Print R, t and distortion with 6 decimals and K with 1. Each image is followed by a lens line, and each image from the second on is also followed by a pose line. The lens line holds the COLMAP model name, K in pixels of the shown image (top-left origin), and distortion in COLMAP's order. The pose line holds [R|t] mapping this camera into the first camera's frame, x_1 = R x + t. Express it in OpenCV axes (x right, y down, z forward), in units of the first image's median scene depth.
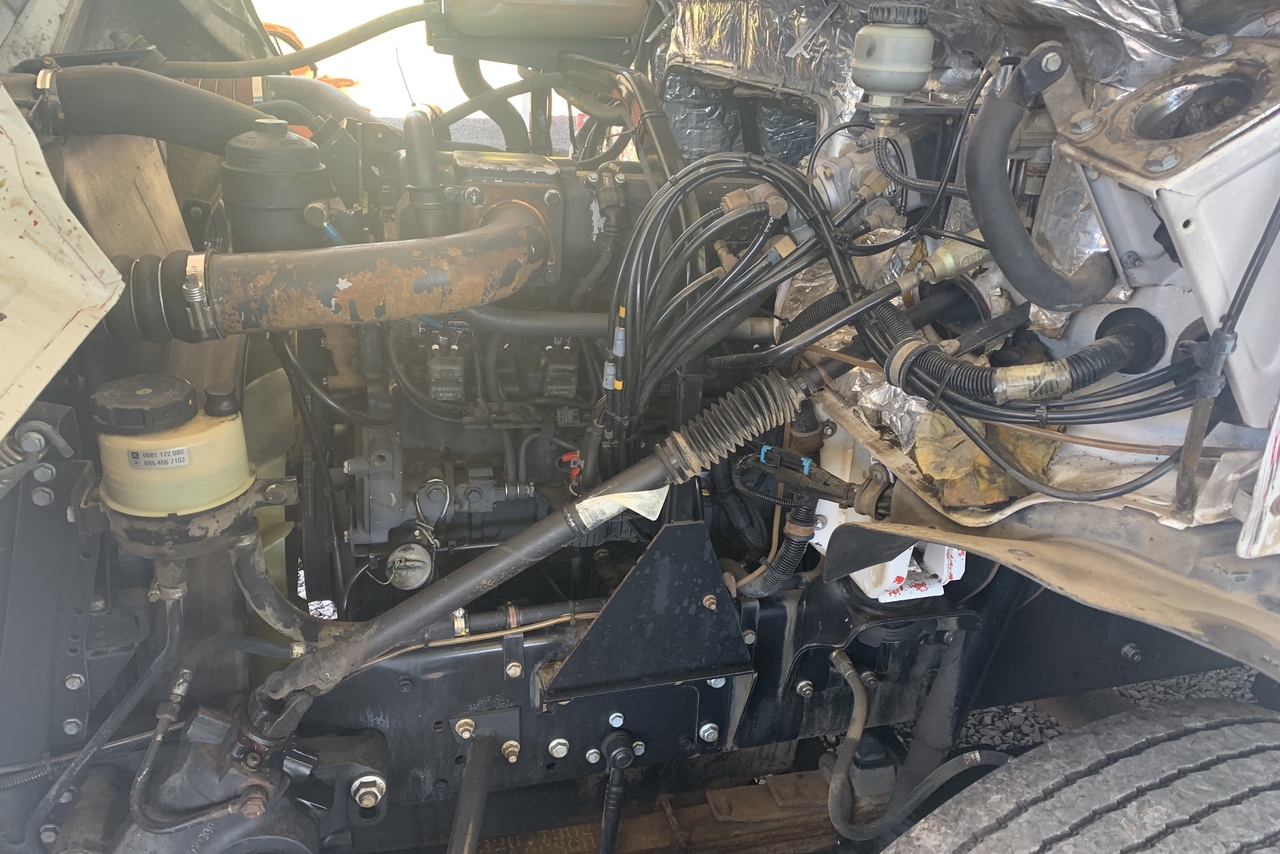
lens RADIAL K [[982.0, 0, 641.5], [0, 982.0, 427.9], [0, 0, 1]] dist [0.026425, -0.020991]
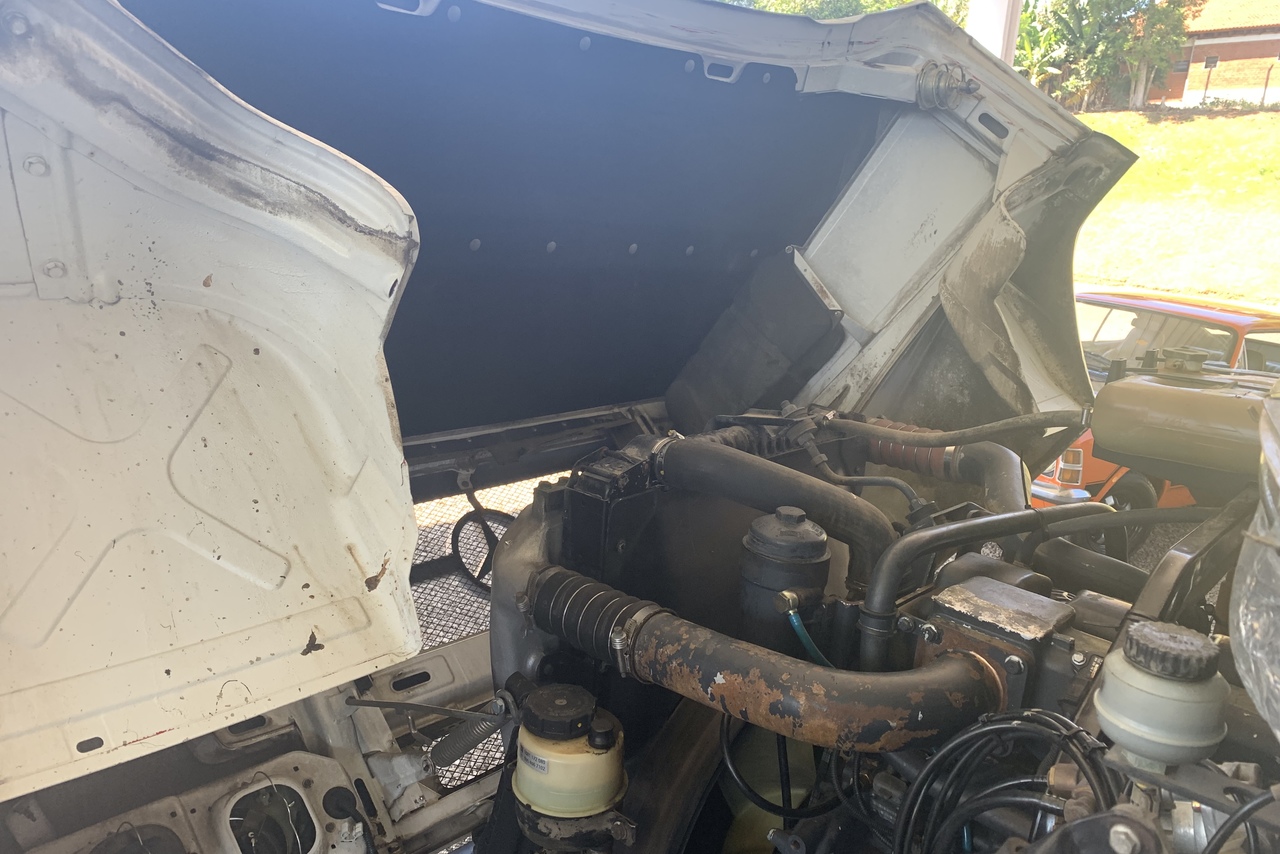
lens RADIAL K [[982.0, 0, 638.4], [0, 982.0, 431.8], [0, 0, 1]] dist [0.026425, -0.020991]
pose [[0.543111, 0.180845, -0.819955, 0.487758], [-0.368534, 0.928785, -0.039257, -0.322762], [0.754462, 0.323502, 0.571080, 0.225470]]
